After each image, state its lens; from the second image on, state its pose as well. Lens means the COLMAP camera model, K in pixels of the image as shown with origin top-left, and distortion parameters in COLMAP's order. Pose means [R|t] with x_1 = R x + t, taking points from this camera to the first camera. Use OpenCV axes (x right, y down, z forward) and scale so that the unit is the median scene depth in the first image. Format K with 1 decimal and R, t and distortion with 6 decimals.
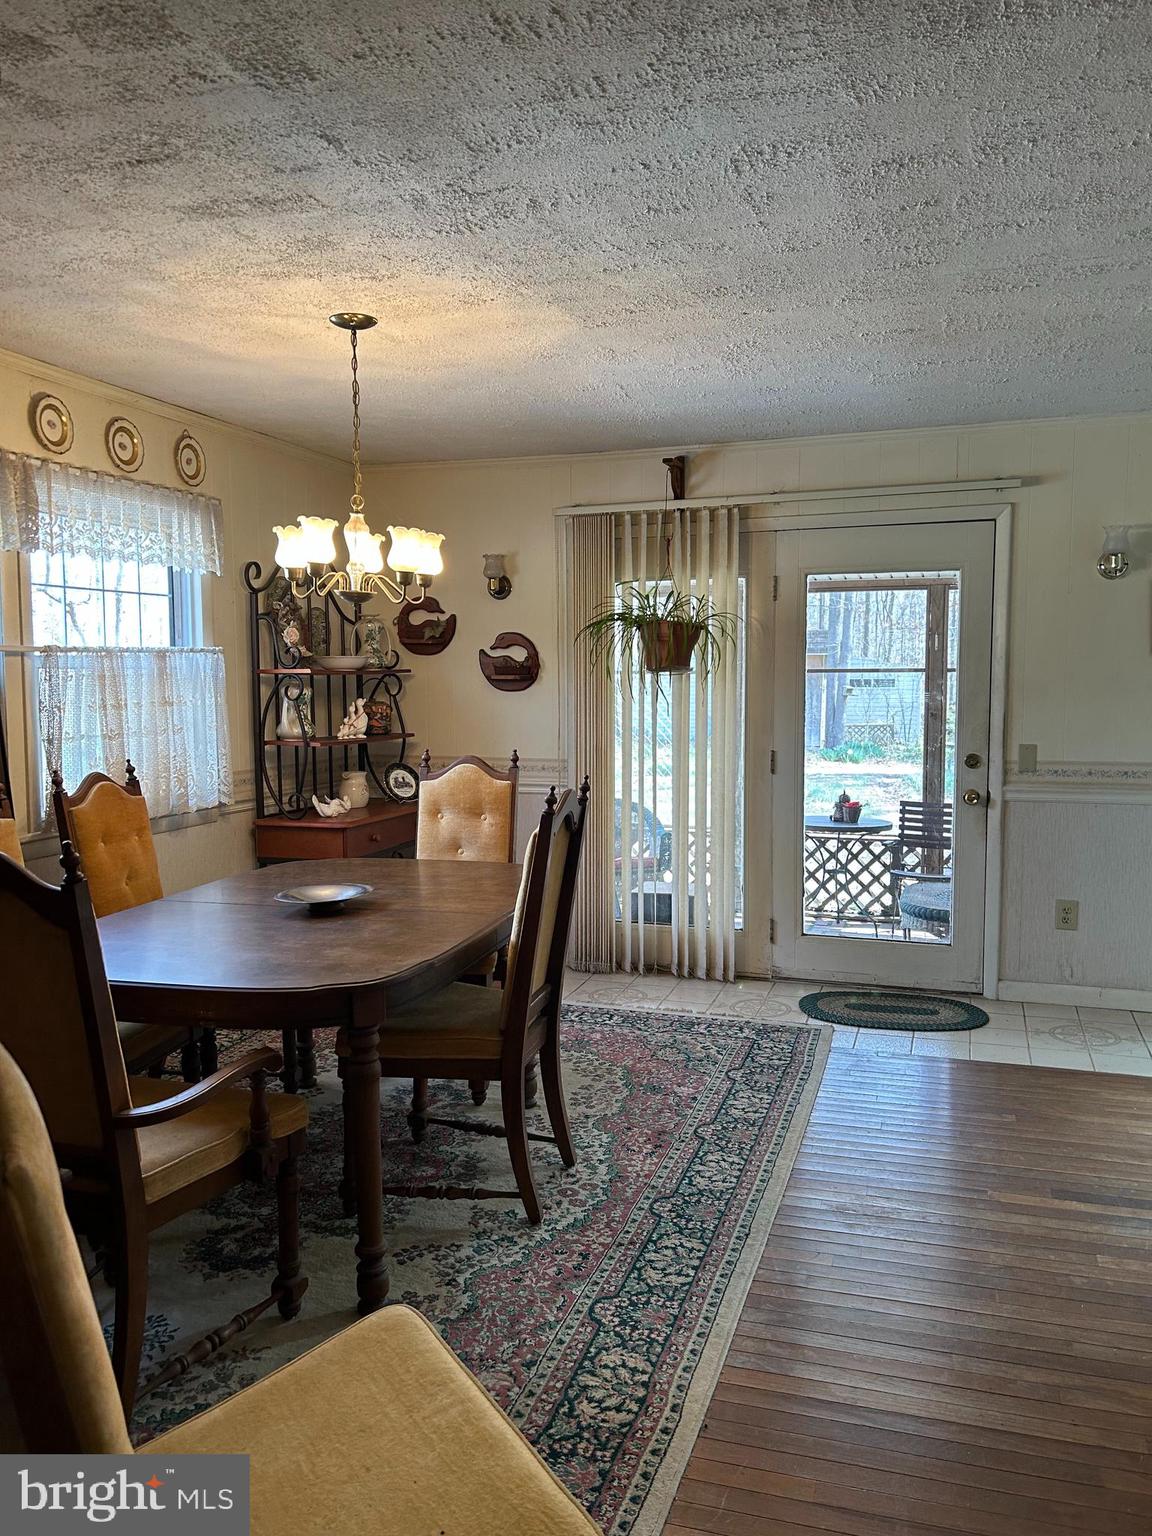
lens RADIAL K [[1157.5, 0, 578.7], [0, 1157.5, 773.0], [0, 0, 1]] dist [0.057571, -0.070713]
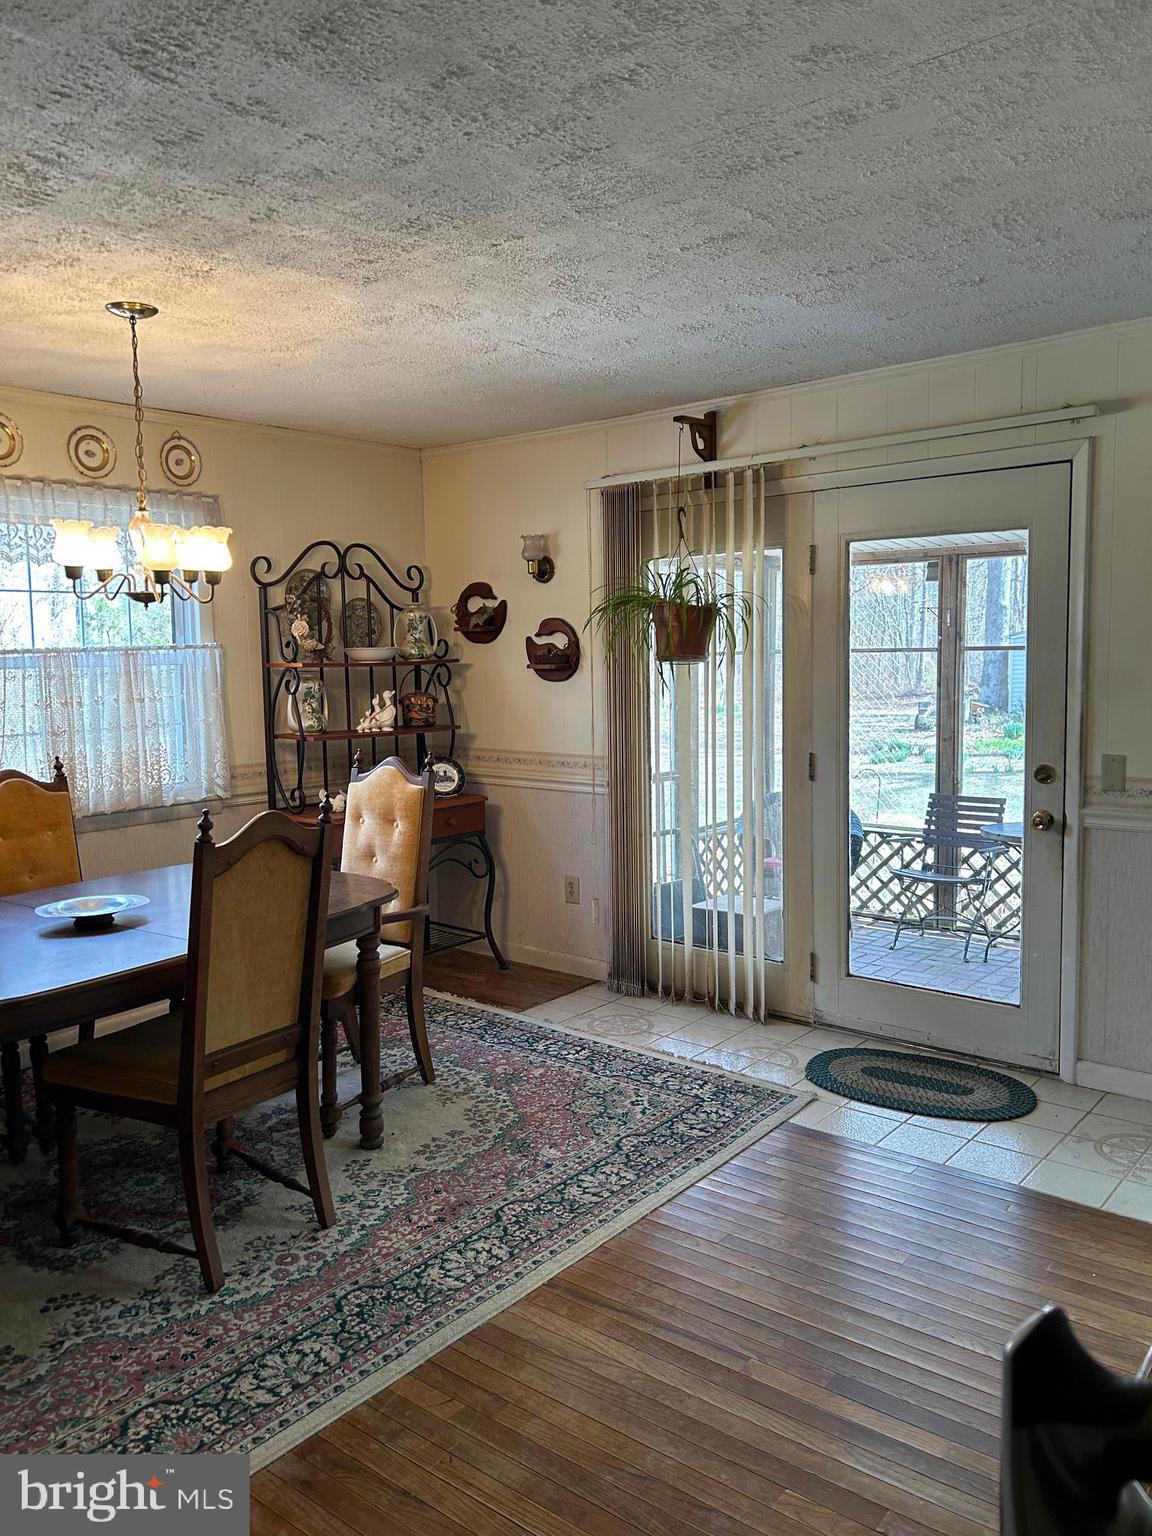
lens RADIAL K [[1157.5, 0, 567.5], [0, 1157.5, 752.9], [0, 0, 1]] dist [0.057571, -0.070713]
pose [[0.927883, 0.021475, -0.372254, 0.340233], [-0.017963, 0.999755, 0.012901, -0.029370], [0.372440, -0.005284, 0.928041, 0.164615]]
